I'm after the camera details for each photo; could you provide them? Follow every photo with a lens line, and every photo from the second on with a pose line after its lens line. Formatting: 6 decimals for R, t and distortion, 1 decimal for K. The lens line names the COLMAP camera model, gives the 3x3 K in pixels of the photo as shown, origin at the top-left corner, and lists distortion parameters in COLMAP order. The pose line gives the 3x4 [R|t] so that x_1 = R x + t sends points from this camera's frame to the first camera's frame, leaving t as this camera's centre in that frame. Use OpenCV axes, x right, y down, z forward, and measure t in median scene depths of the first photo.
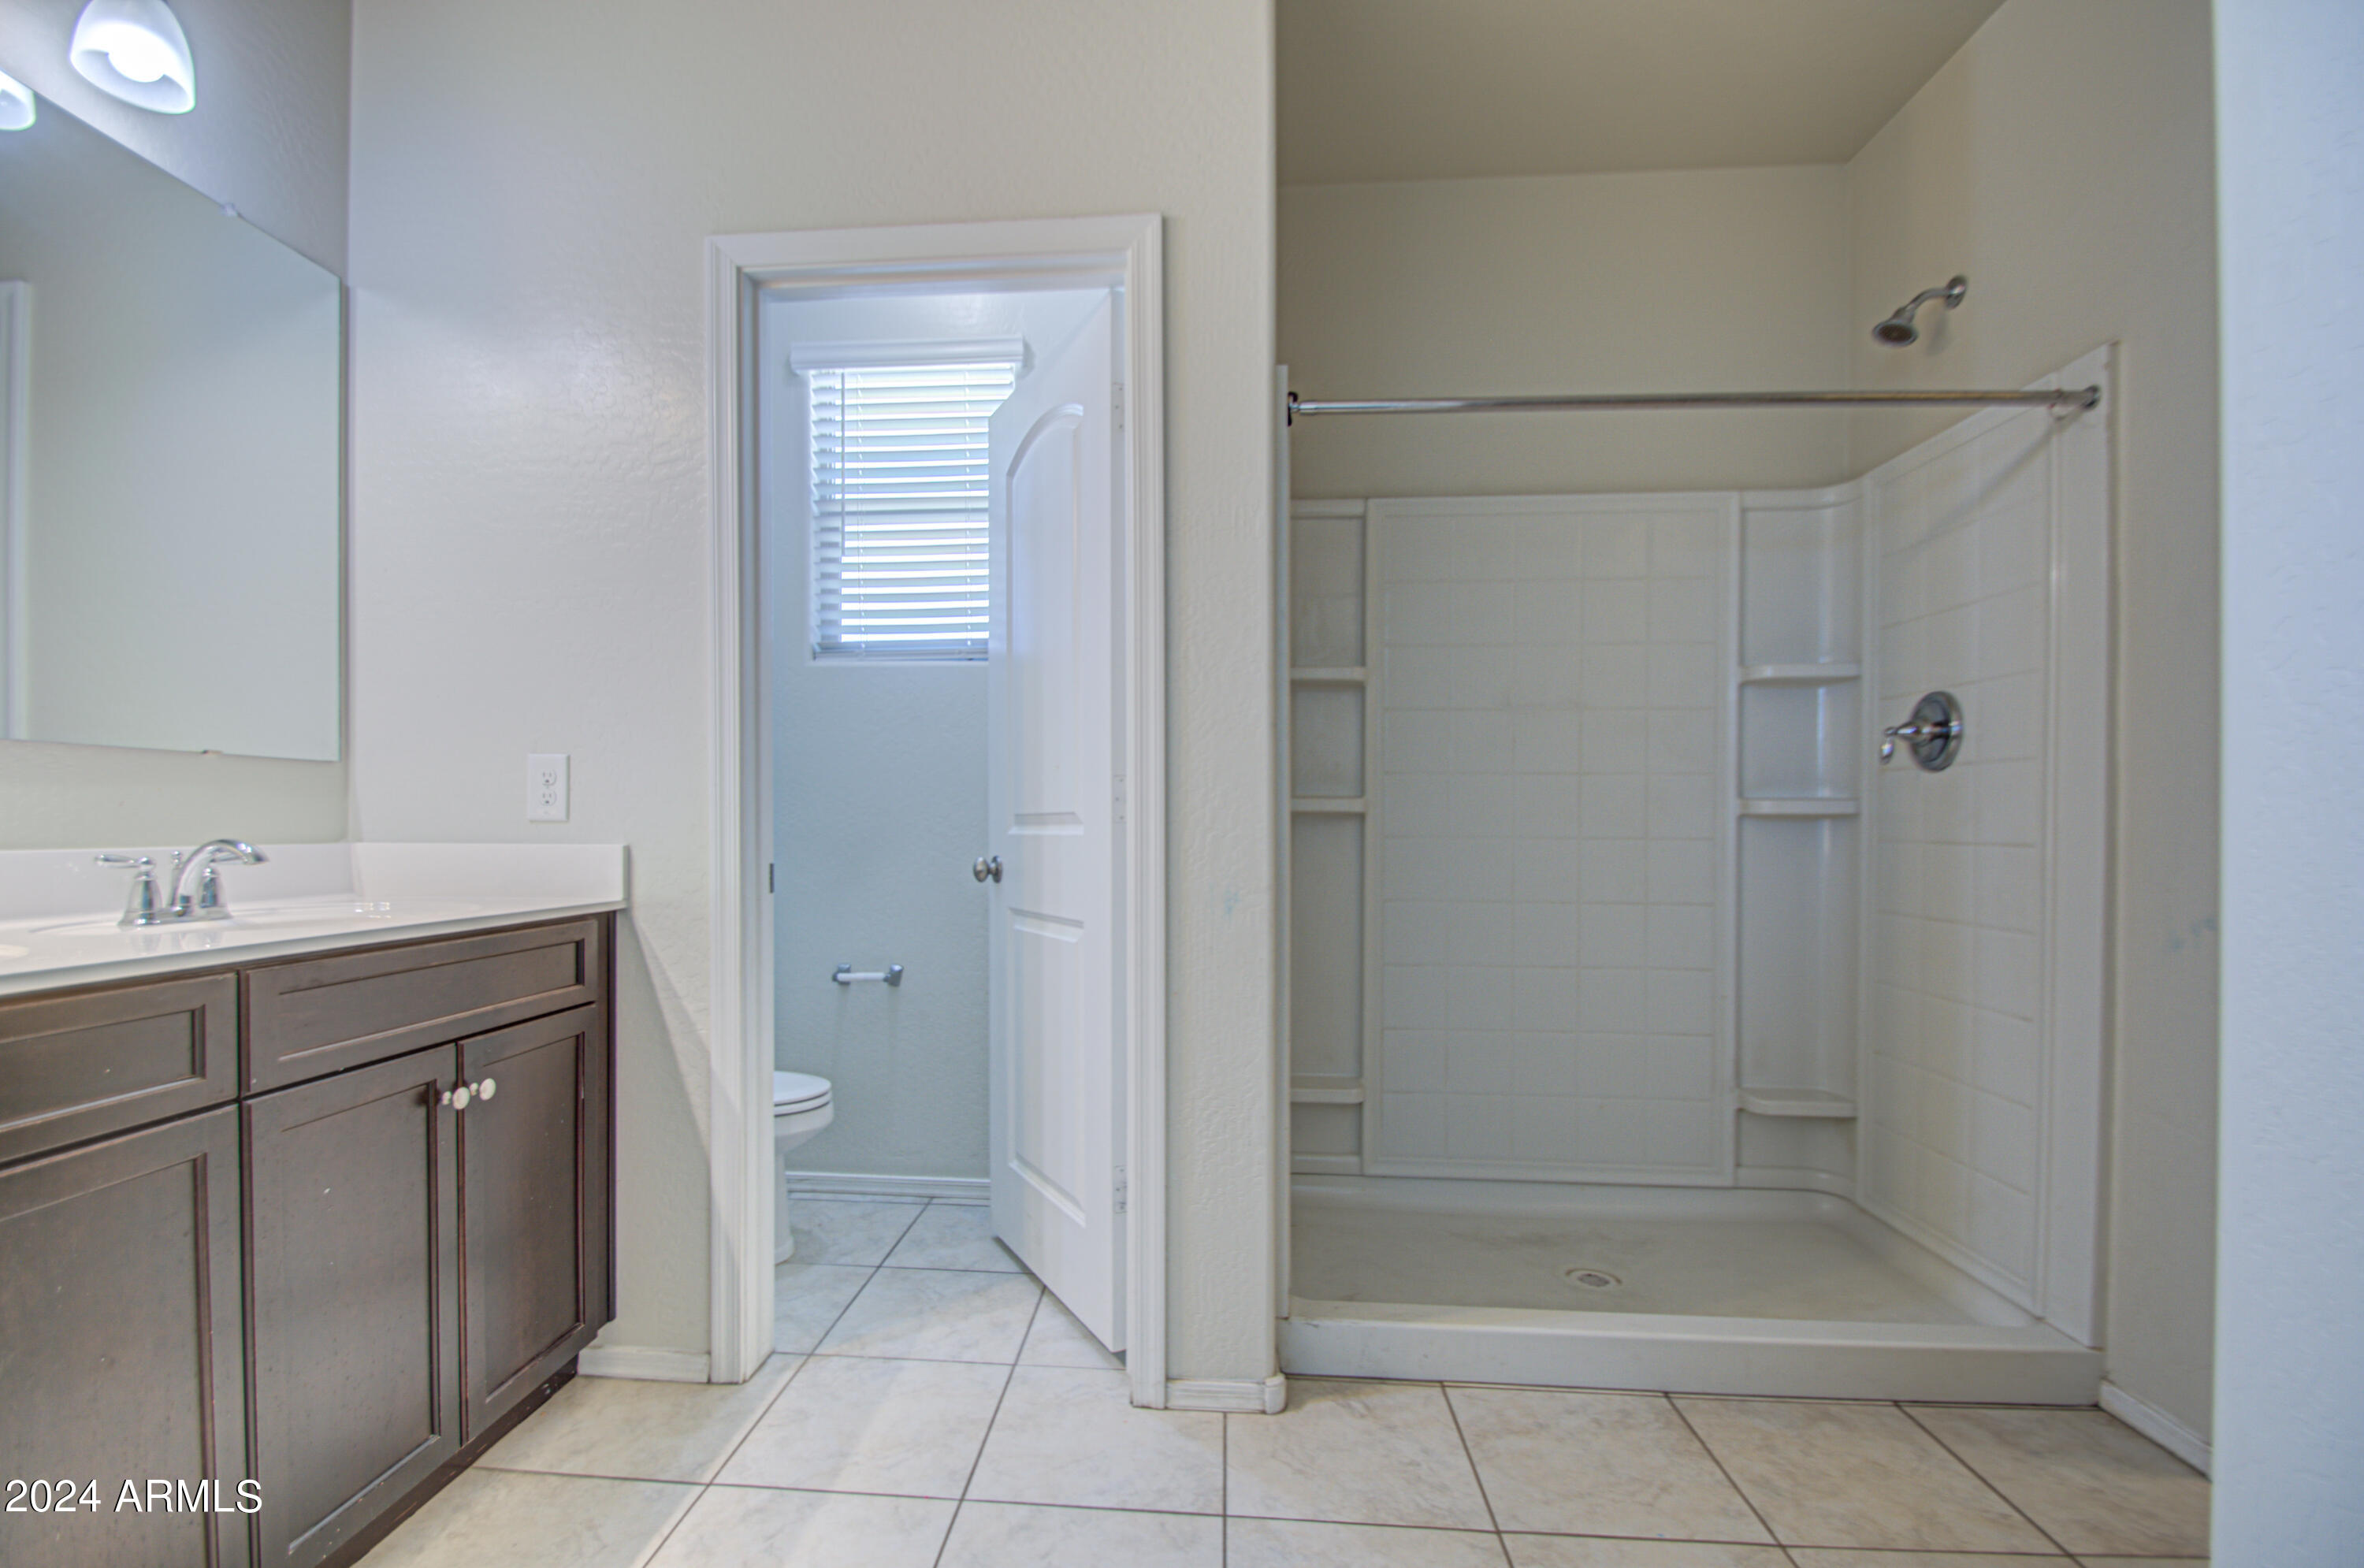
lens RADIAL K [[1057.7, 0, 1150.6], [0, 1057.7, 828.1], [0, 0, 1]] dist [0.002668, -0.000416]
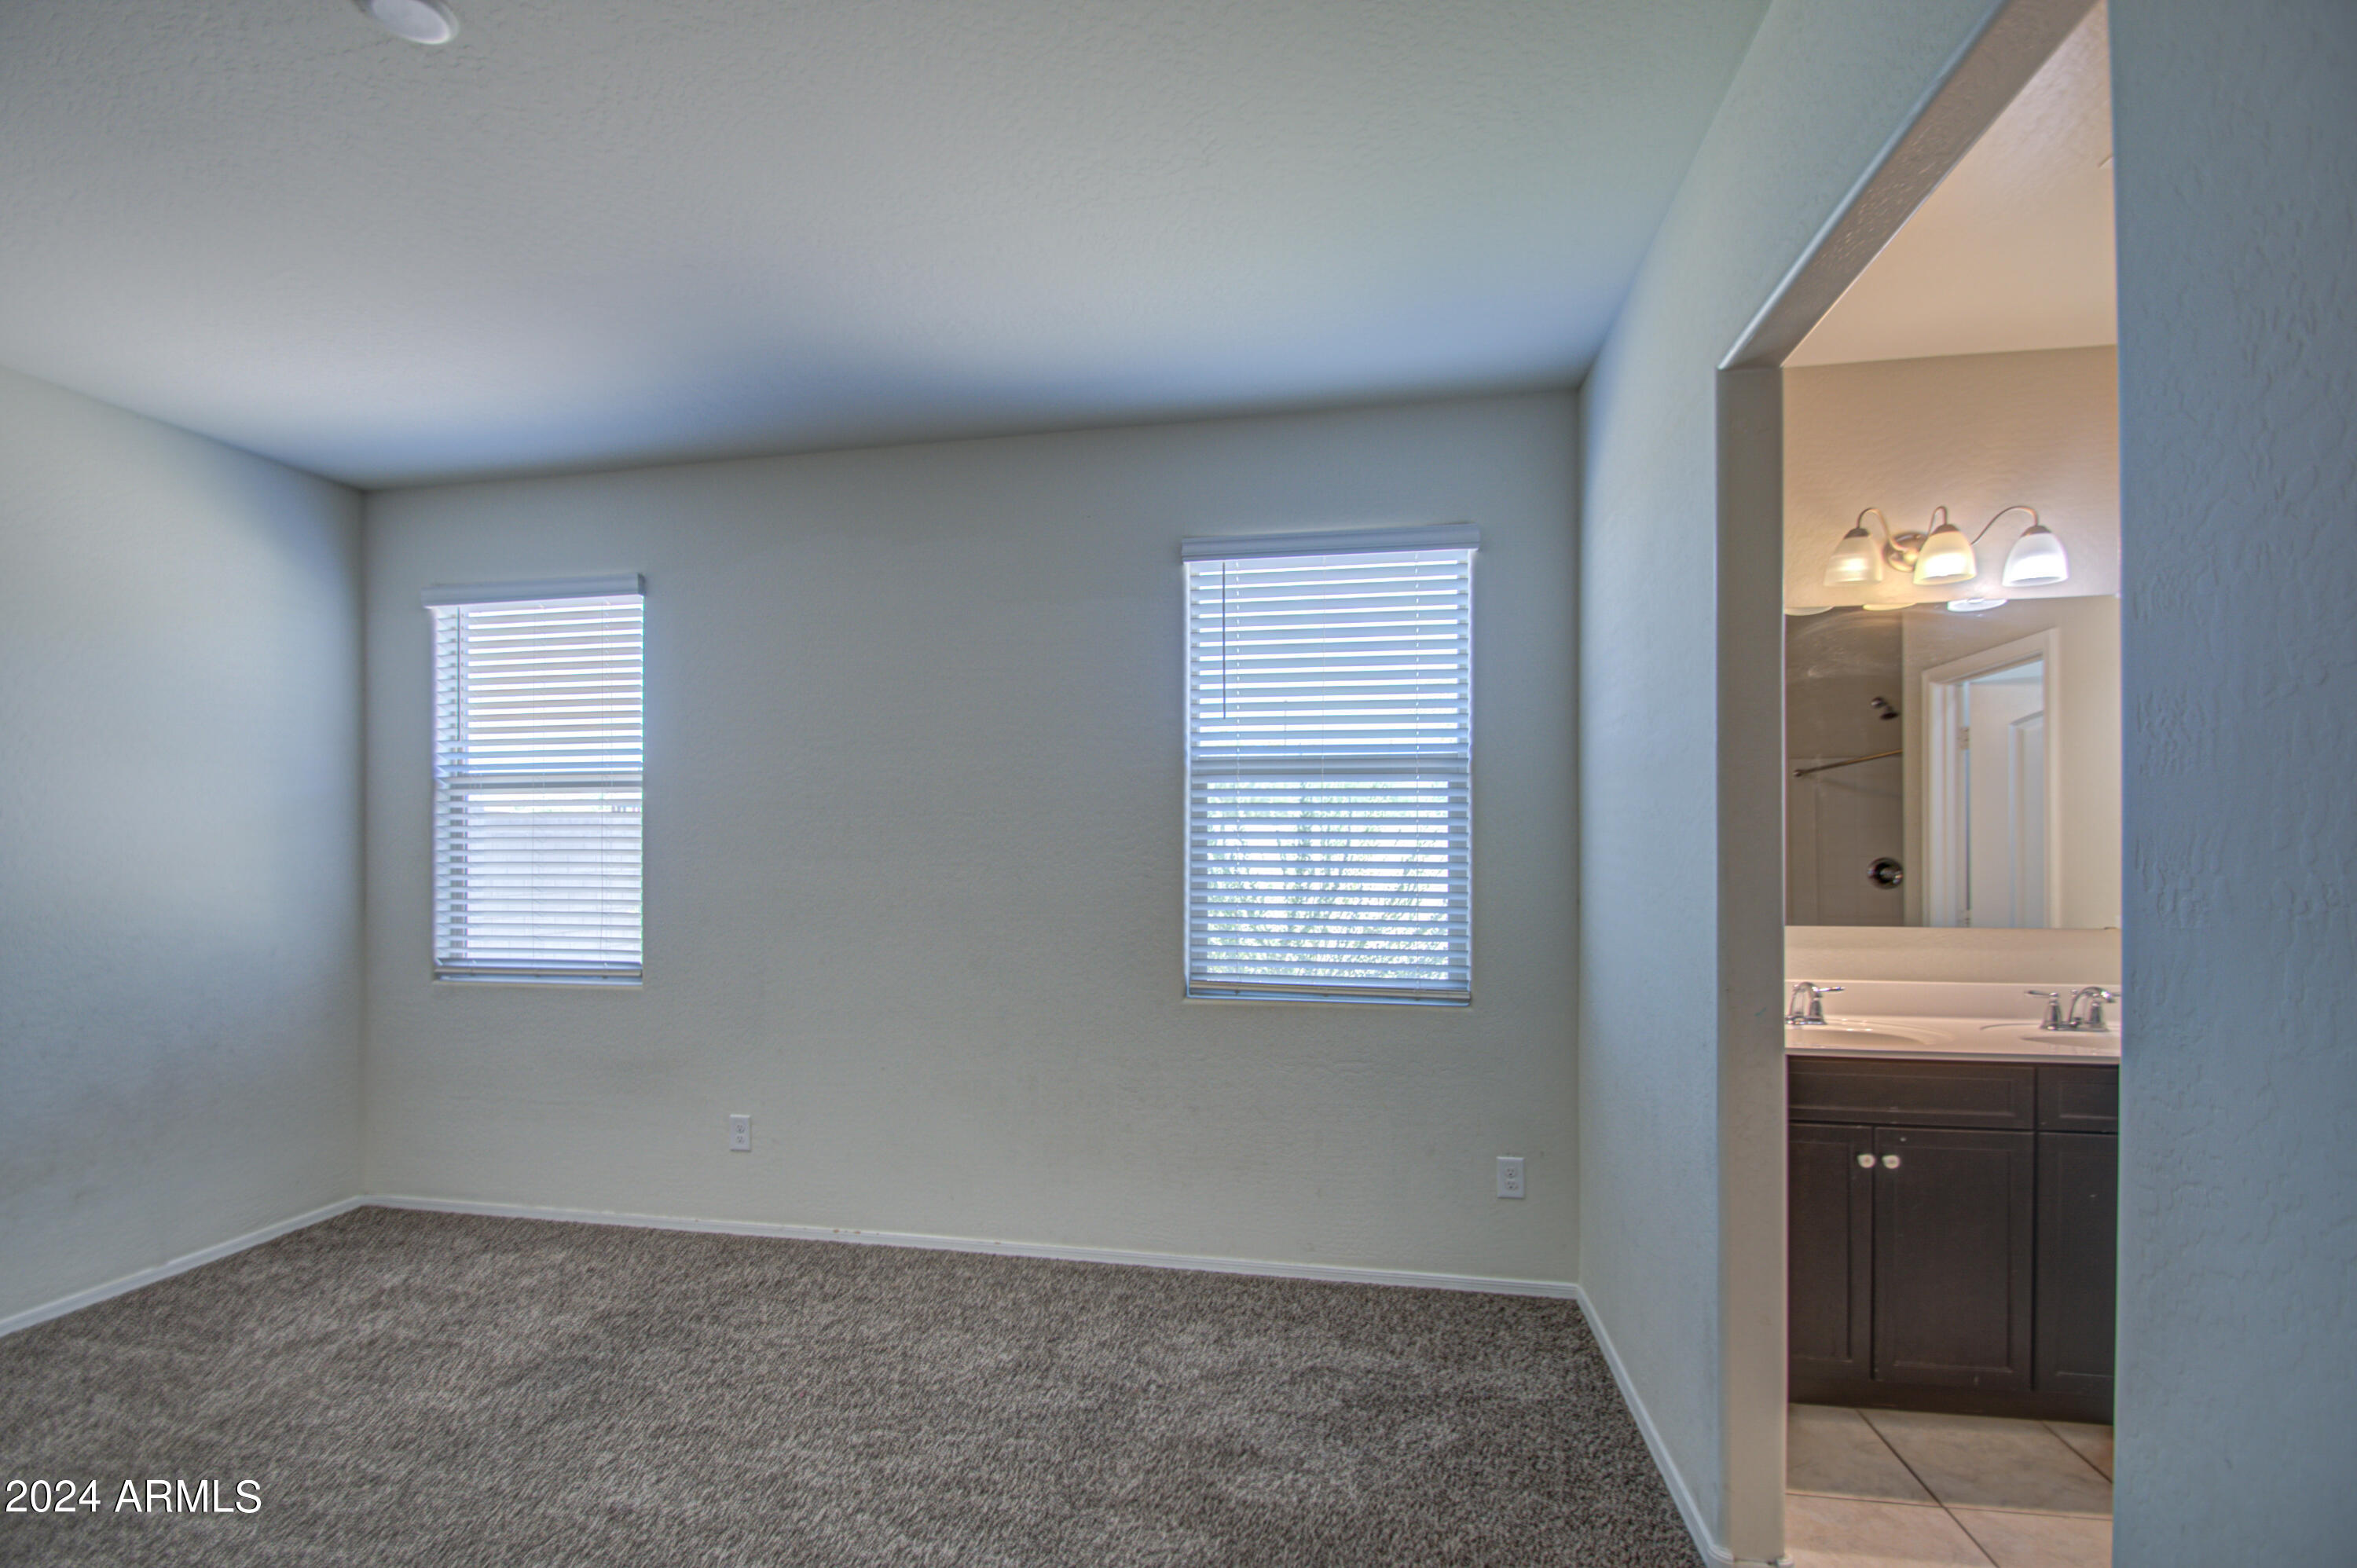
lens RADIAL K [[1054.3, 0, 1137.9], [0, 1054.3, 838.7], [0, 0, 1]] dist [-0.002302, -0.000500]
pose [[-0.117891, -0.003756, -0.993019, 0.778834], [0.000556, 0.999992, -0.003849, -0.172357], [0.993026, -0.001006, -0.117888, -0.271413]]
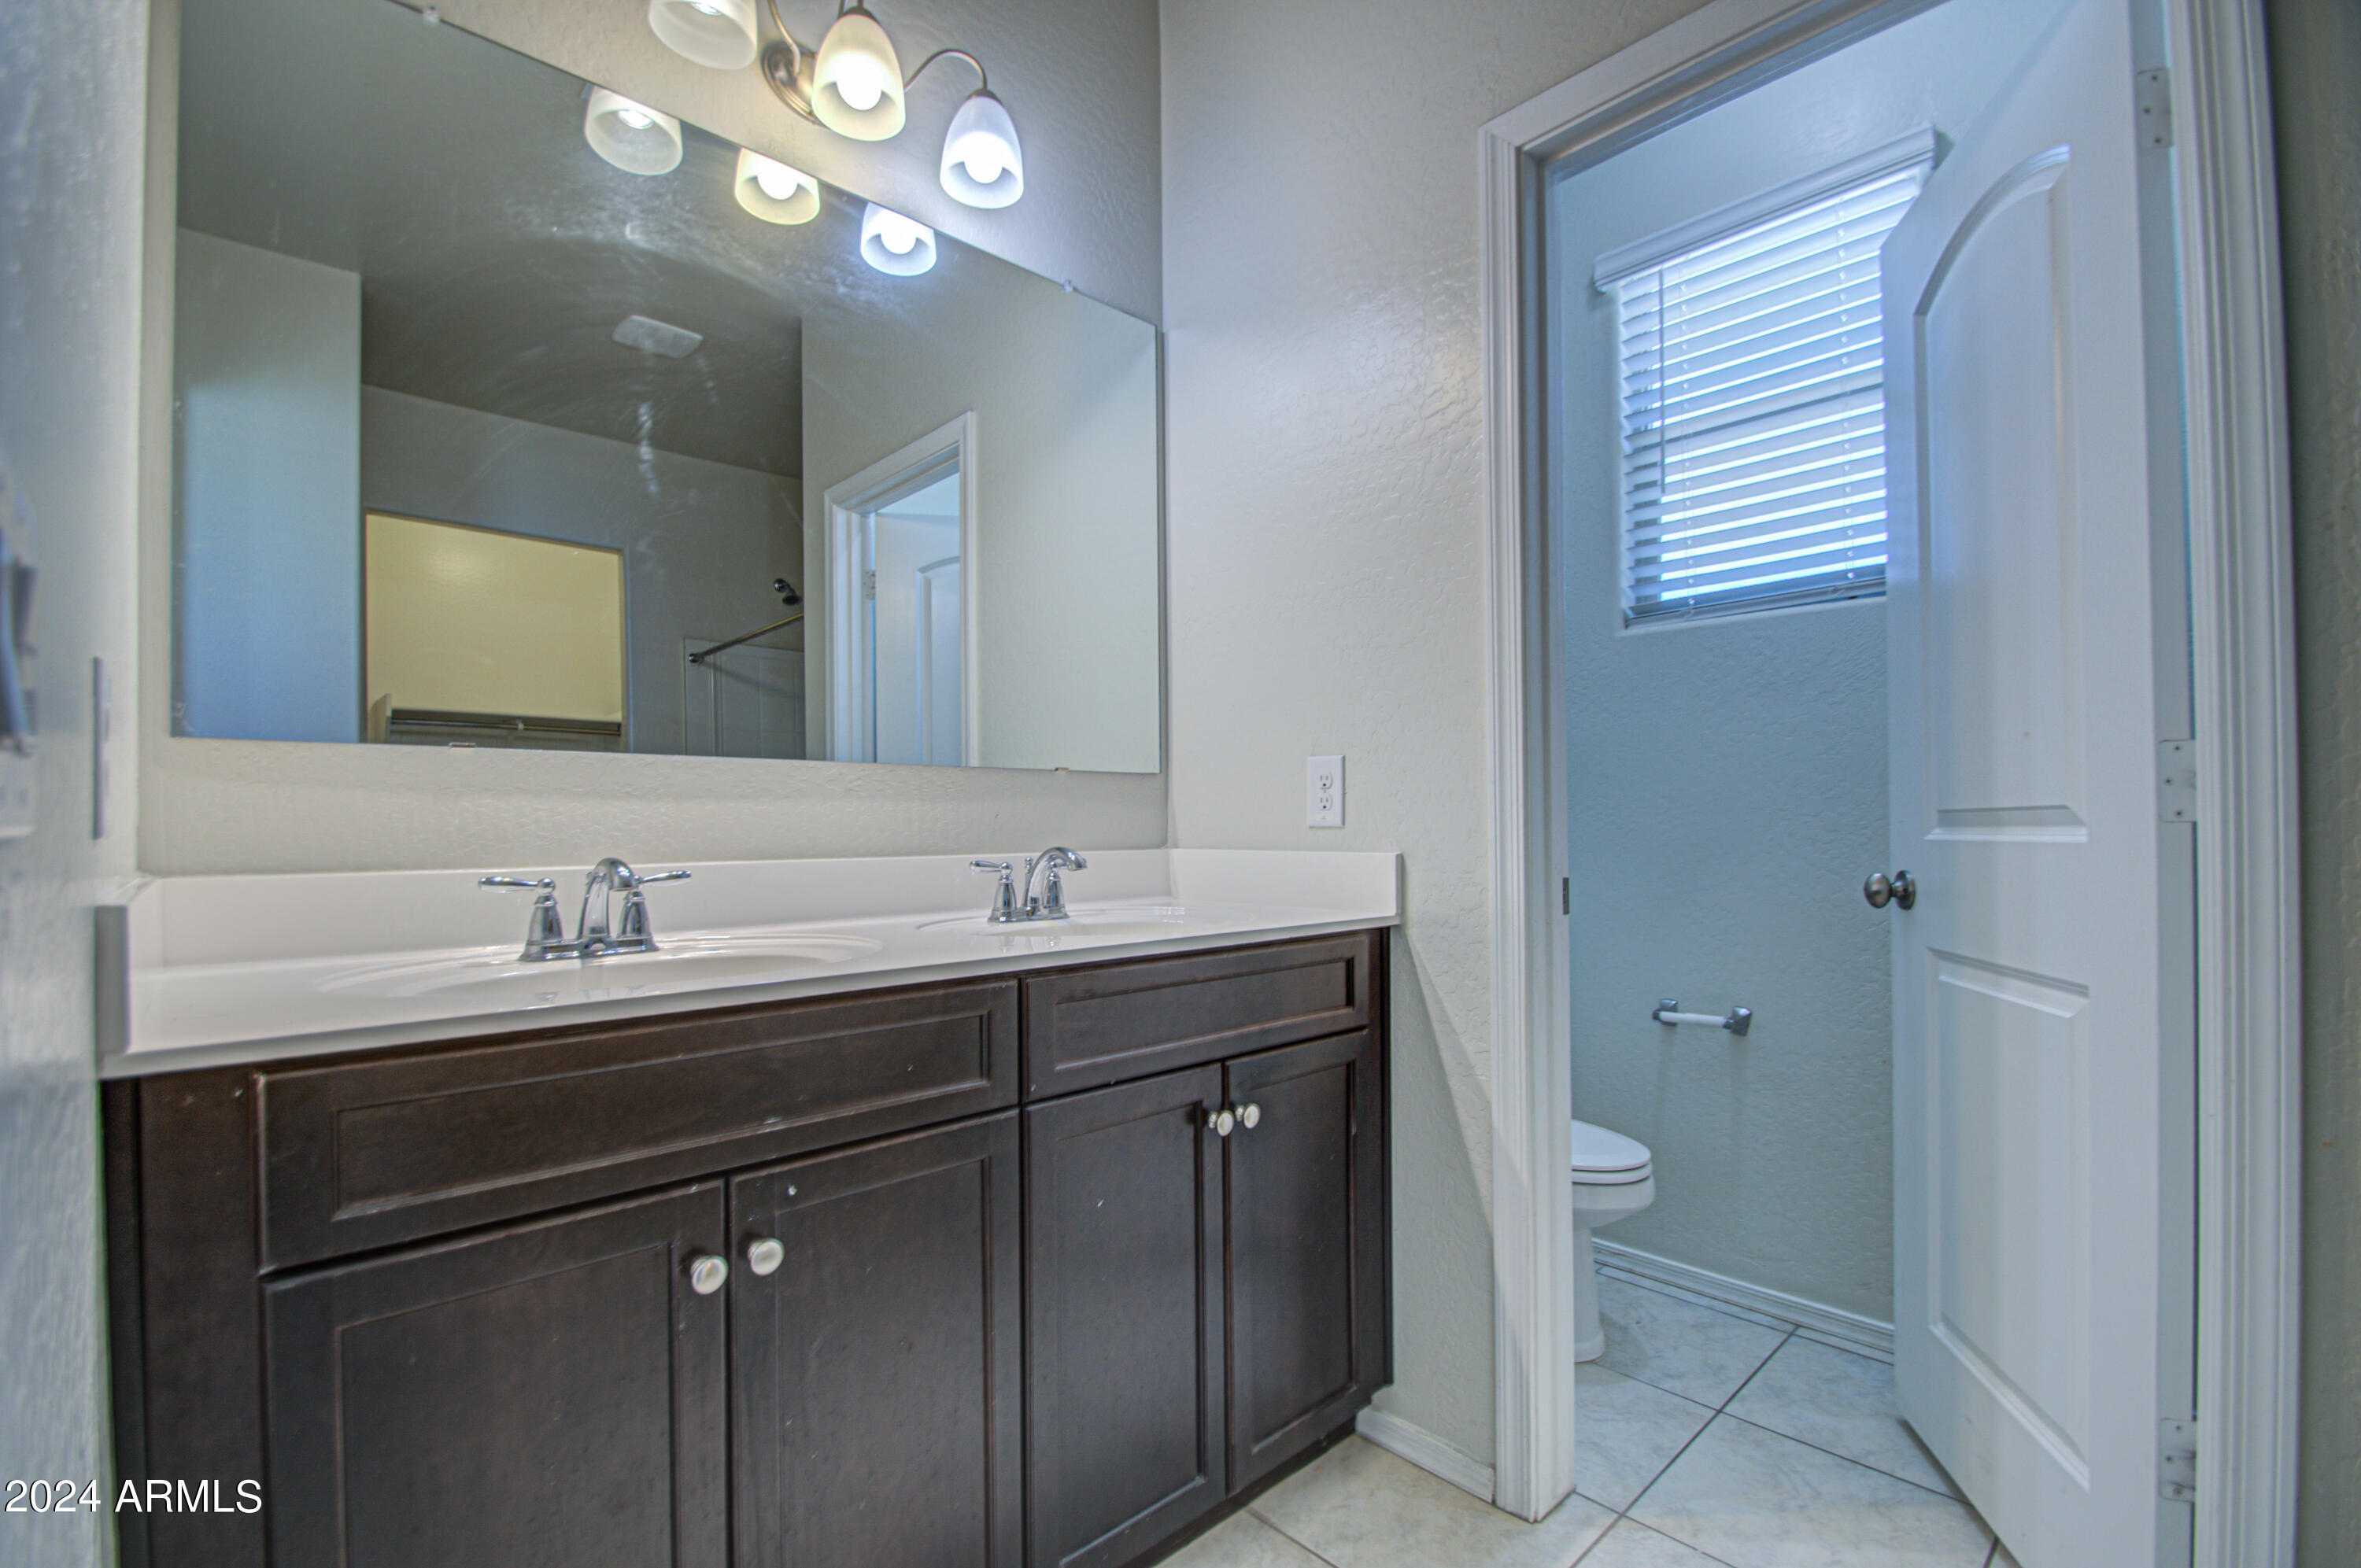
lens RADIAL K [[1043.8, 0, 1132.0], [0, 1043.8, 829.0], [0, 0, 1]] dist [0.000802, -0.000299]
pose [[0.723423, -0.007451, -0.690365, -0.050534], [0.007514, 0.999968, -0.002918, -0.003487], [0.690364, -0.003076, 0.723455, 0.202924]]
